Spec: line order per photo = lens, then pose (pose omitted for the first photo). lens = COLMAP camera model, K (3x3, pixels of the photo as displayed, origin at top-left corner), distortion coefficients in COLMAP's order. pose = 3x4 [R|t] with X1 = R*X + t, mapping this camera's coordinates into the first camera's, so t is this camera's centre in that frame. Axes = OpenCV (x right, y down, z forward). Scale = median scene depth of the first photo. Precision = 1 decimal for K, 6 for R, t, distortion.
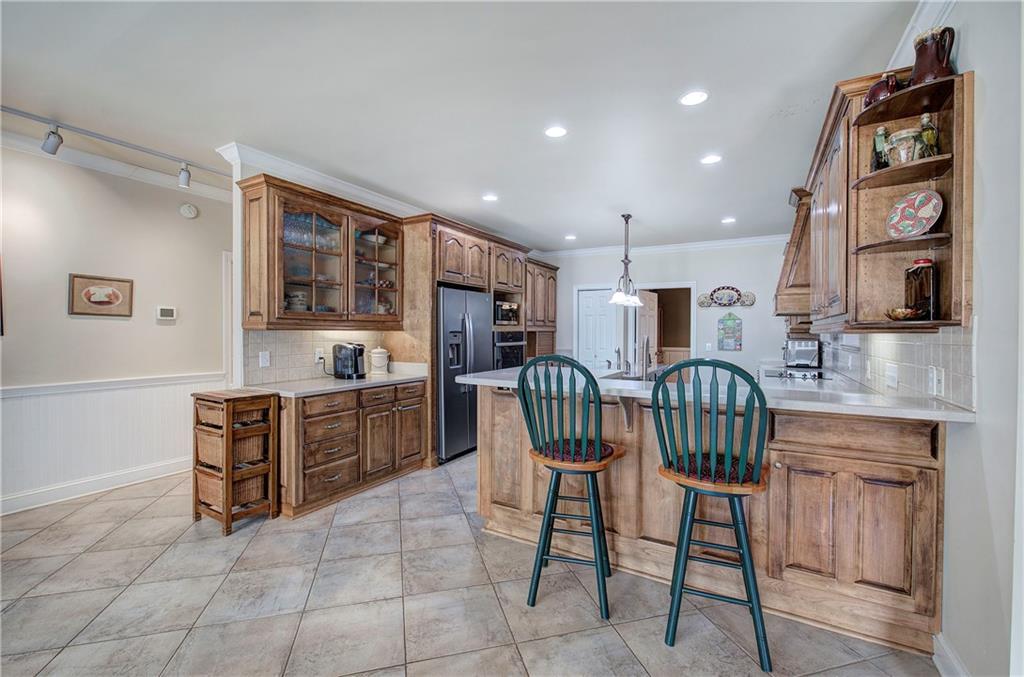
lens RADIAL K [[433.0, 0, 514.1], [0, 433.0, 336.4], [0, 0, 1]] dist [-0.000972, 0.000475]
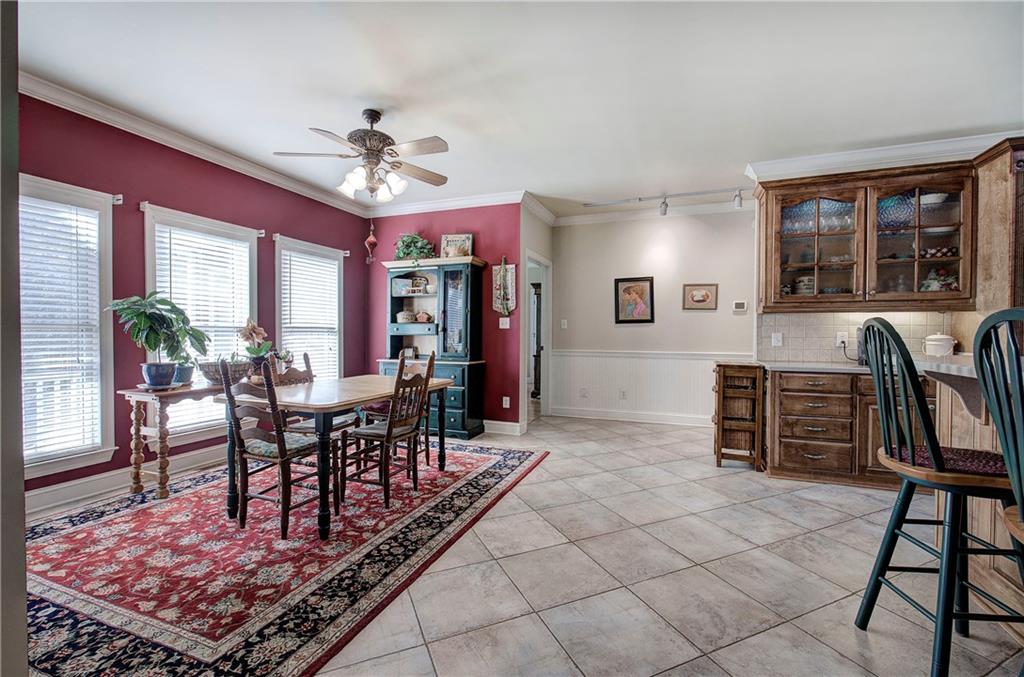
lens RADIAL K [[433.0, 0, 514.1], [0, 433.0, 336.4], [0, 0, 1]] dist [-0.000972, 0.000475]
pose [[0.157131, 0.007009, -0.987553, 0.432160], [-0.013152, 0.999901, 0.005004, 0.046064], [0.987490, 0.012202, 0.157208, 0.127897]]
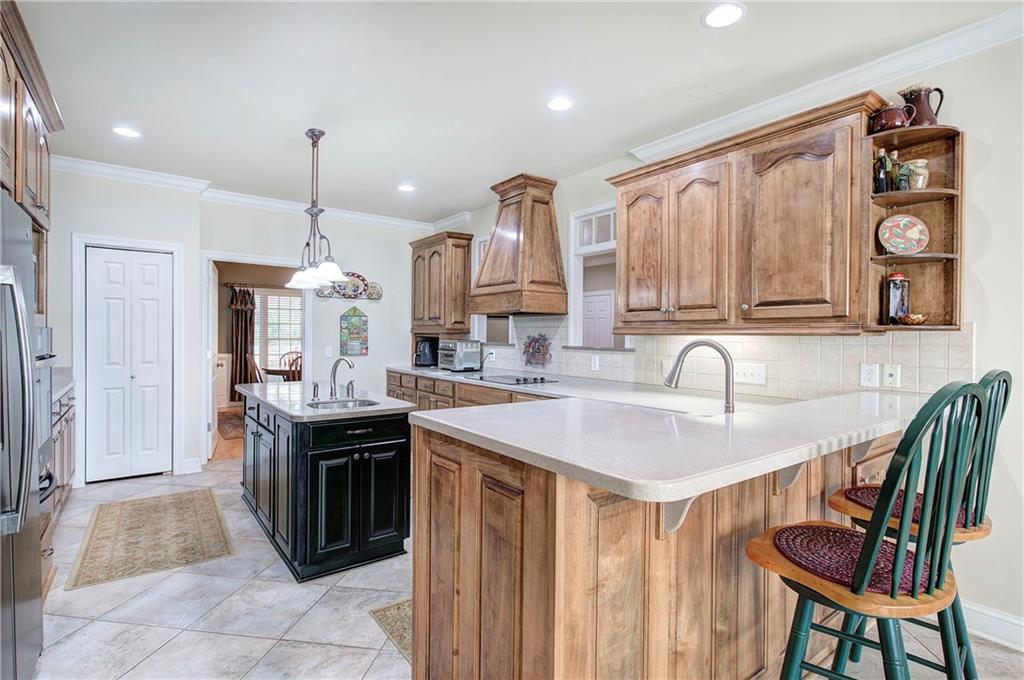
lens RADIAL K [[485.5, 0, 510.1], [0, 485.5, 336.6], [0, 0, 1]] dist [0.008739, -0.000631]
pose [[0.401404, -0.004103, 0.915892, -0.343647], [0.001932, 0.999992, 0.003633, -0.007256], [-0.915899, 0.000311, 0.401409, 0.707539]]
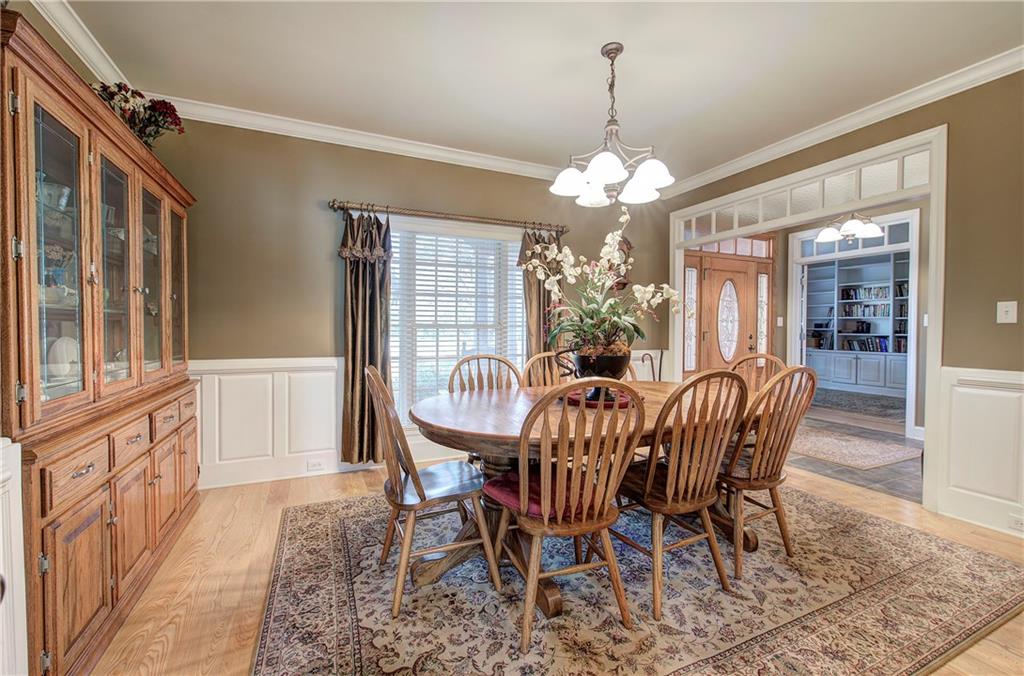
lens RADIAL K [[433.0, 0, 514.1], [0, 433.0, 335.9], [0, 0, 1]] dist [-0.000972, 0.000475]
pose [[0.577313, -0.011749, 0.816438, 0.716643], [0.002829, 0.999919, 0.012390, 0.023998], [-0.816518, -0.004843, 0.577300, 2.039701]]
